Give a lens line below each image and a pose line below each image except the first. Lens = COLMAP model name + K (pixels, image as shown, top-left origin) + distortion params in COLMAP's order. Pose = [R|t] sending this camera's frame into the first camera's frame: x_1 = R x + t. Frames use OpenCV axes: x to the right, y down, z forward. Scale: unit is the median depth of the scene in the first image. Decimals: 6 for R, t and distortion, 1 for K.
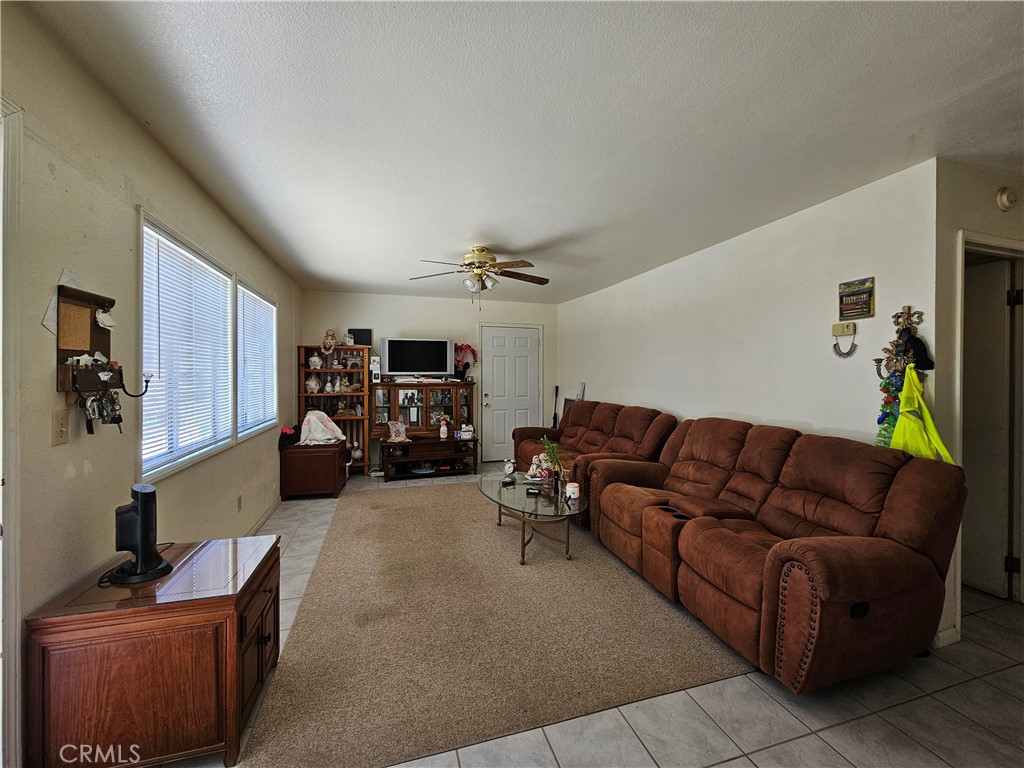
lens RADIAL K [[422.8, 0, 519.2], [0, 422.8, 376.8], [0, 0, 1]] dist [0.001472, 0.000285]
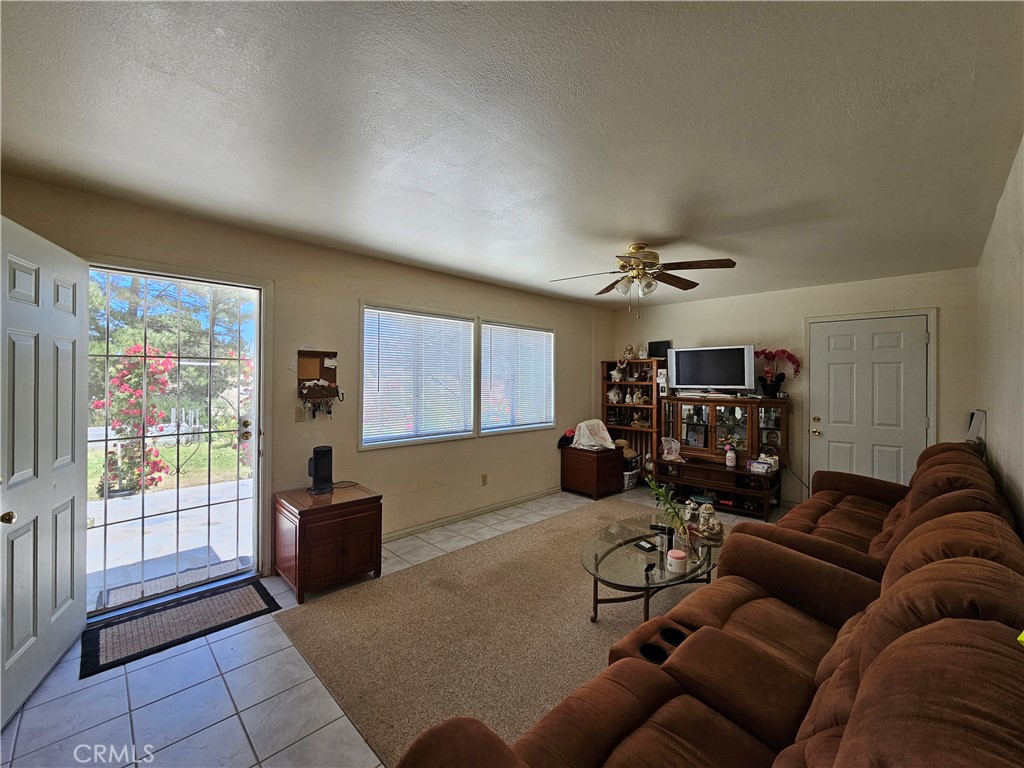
lens RADIAL K [[422.8, 0, 519.8], [0, 422.8, 380.4], [0, 0, 1]] dist [0.001472, 0.000285]
pose [[0.467834, 0.005767, -0.883797, 0.377184], [-0.011706, 0.999931, 0.000329, -0.019011], [0.883739, 0.010192, 0.467870, 0.262749]]
